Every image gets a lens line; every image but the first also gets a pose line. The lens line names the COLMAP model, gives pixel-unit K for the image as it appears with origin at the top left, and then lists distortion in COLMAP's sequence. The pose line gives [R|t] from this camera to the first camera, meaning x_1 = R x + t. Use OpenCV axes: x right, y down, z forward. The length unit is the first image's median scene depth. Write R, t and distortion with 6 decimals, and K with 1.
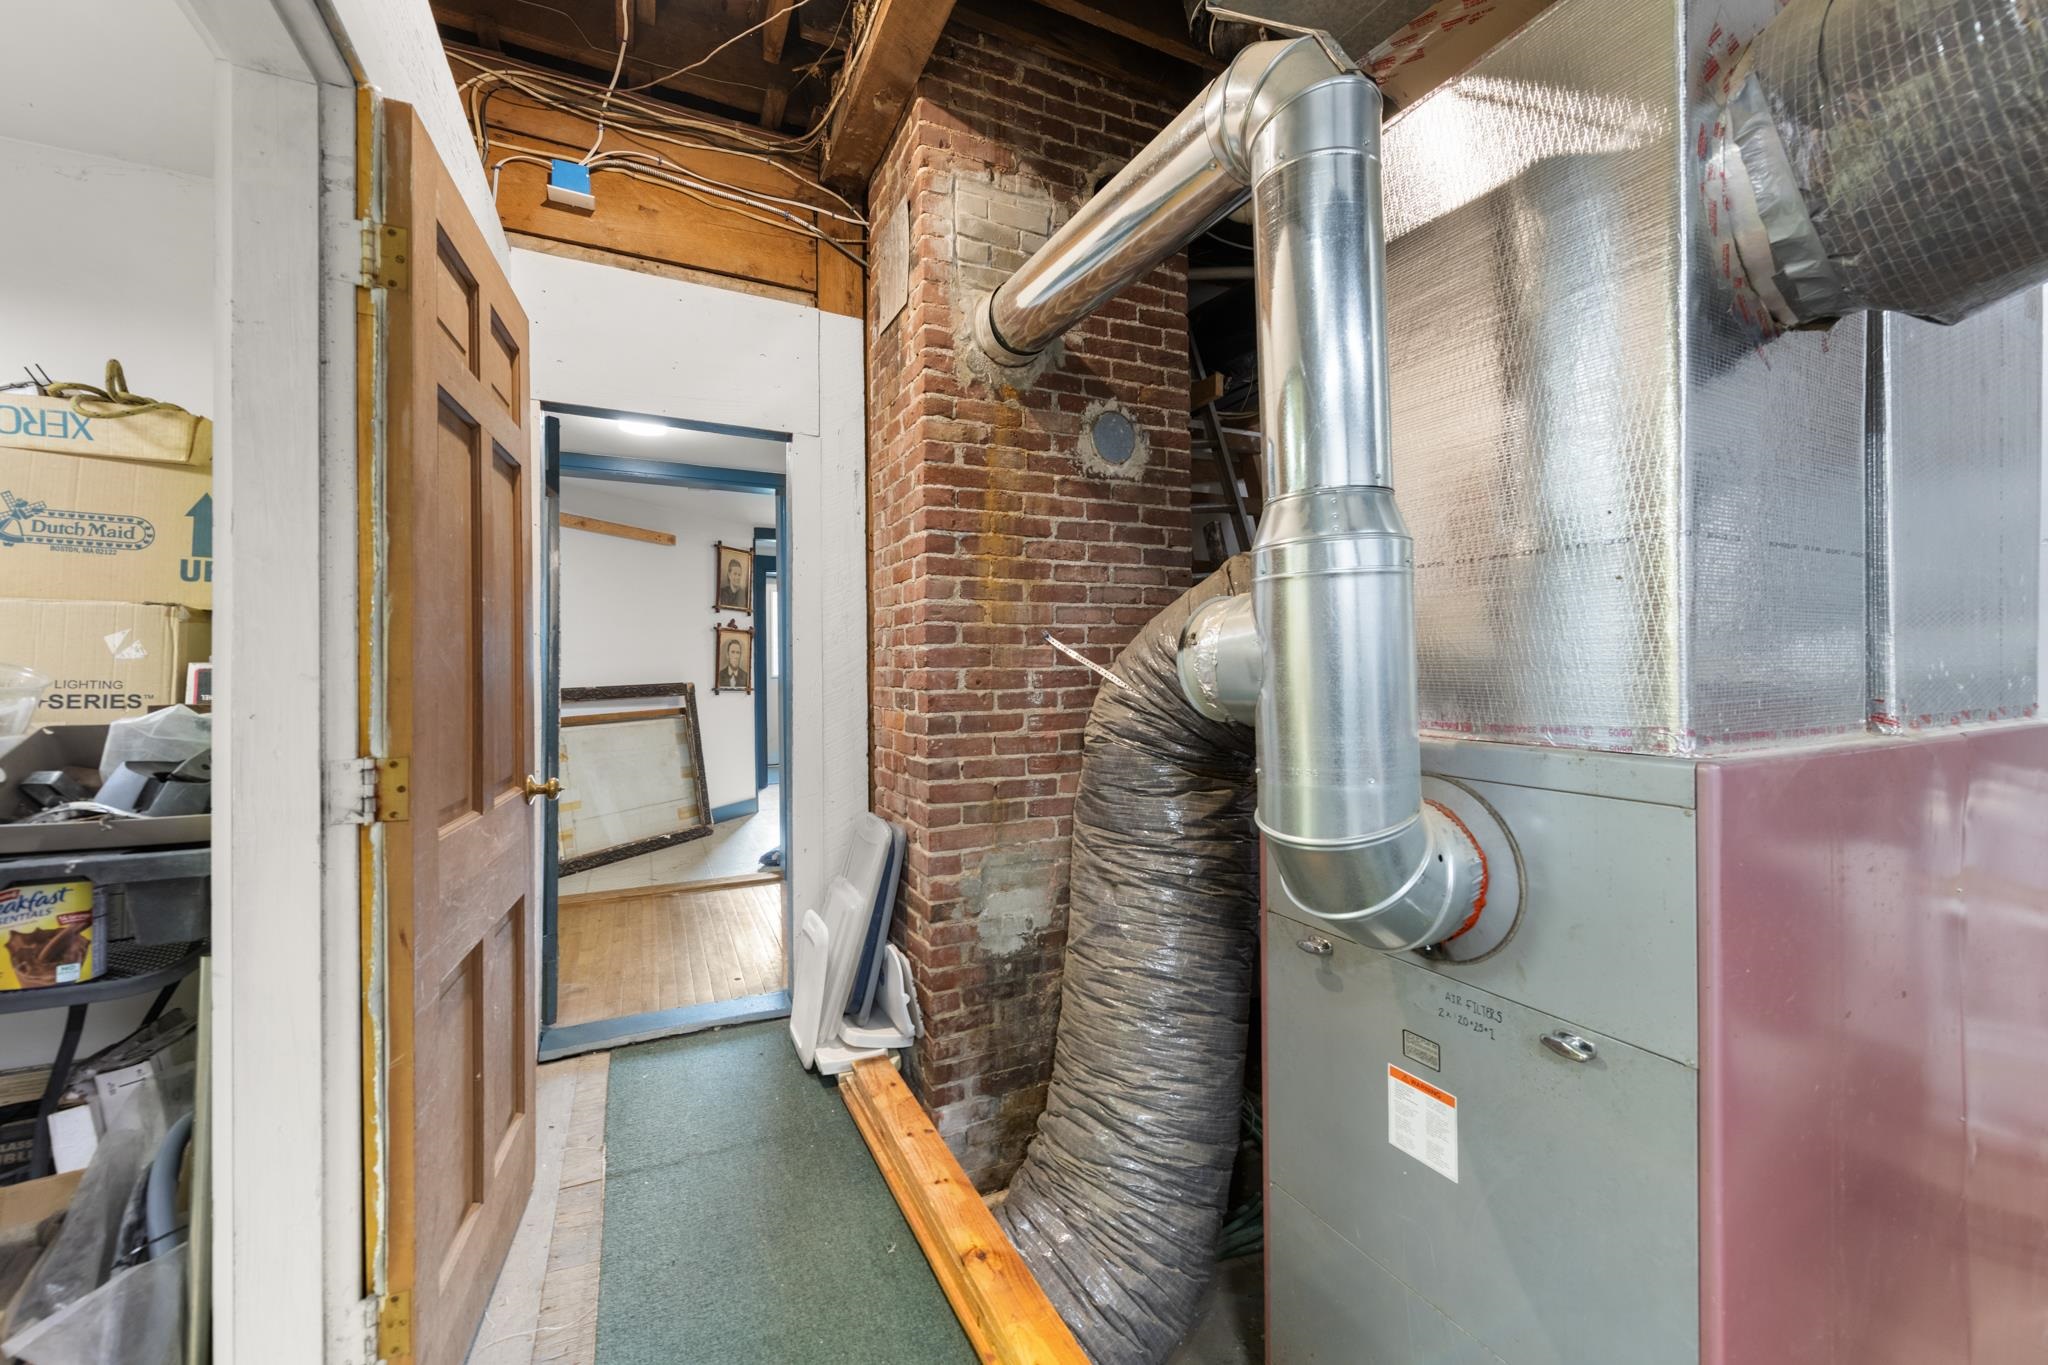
lens RADIAL K [[805.7, 0, 1030.6], [0, 805.7, 676.7], [0, 0, 1]] dist [0.025931, -0.011316]
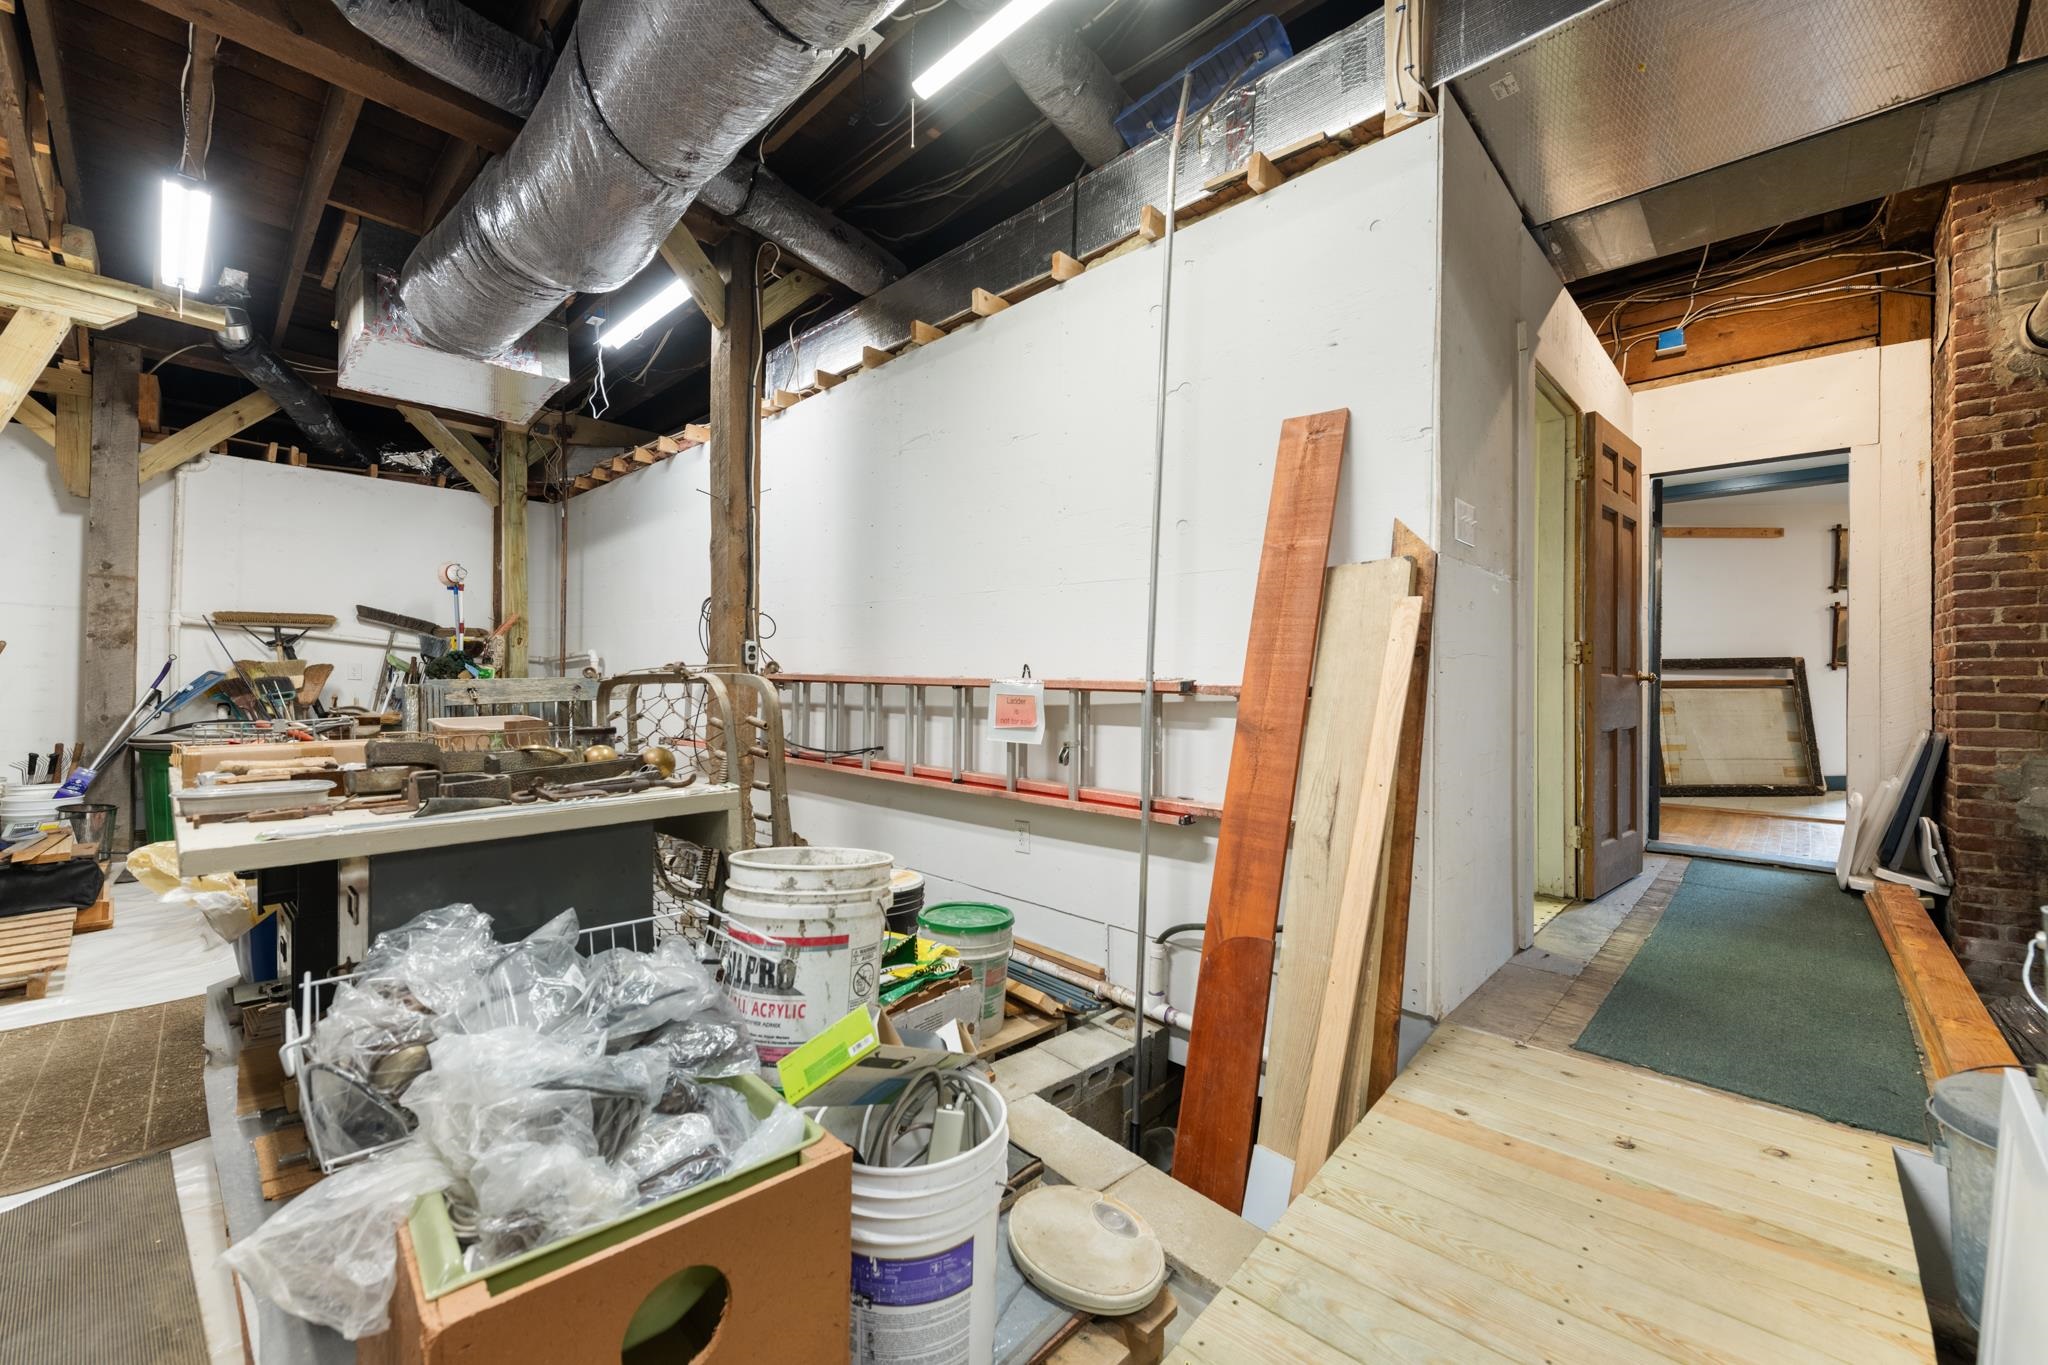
lens RADIAL K [[798.3, 0, 1025.1], [0, 798.3, 671.3], [0, 0, 1]] dist [0.003506, -0.001811]
pose [[0.345353, -0.005089, -0.938459, 0.570330], [-0.015320, 0.999821, -0.011060, 0.129367], [0.938348, 0.018197, 0.345213, -0.886055]]
